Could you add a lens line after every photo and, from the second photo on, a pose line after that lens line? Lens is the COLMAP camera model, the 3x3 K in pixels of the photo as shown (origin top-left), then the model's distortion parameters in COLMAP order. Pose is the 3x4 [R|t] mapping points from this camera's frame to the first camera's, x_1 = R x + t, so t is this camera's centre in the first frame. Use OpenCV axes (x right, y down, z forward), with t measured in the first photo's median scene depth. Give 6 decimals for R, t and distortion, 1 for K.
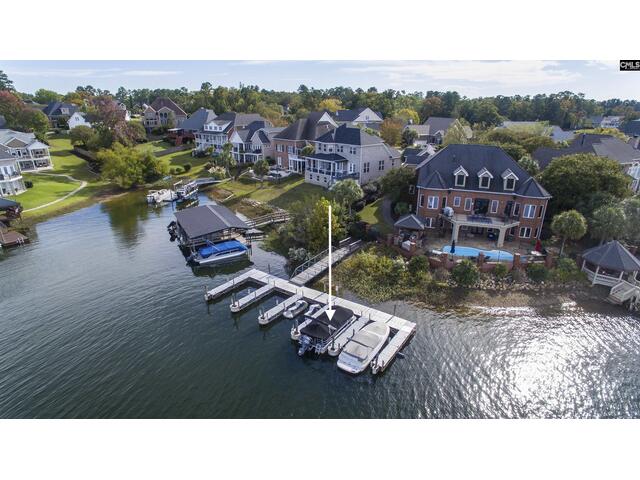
lens RADIAL K [[374.3, 0, 320.0], [0, 374.3, 240.0], [0, 0, 1]] dist [-0.118789, 0.085004]
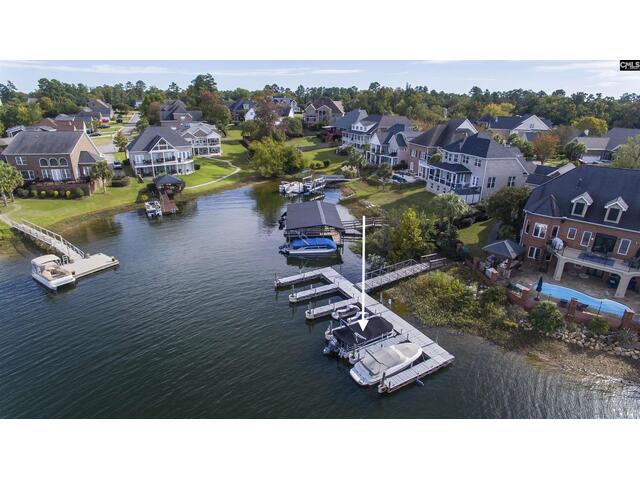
lens RADIAL K [[374.3, 0, 320.0], [0, 374.3, 240.0], [0, 0, 1]] dist [-0.118789, 0.085004]
pose [[0.904356, 0.159624, -0.395804, 0.116405], [-0.158805, 0.986687, 0.035073, -0.017567], [0.396133, 0.031138, 0.917665, 0.007177]]
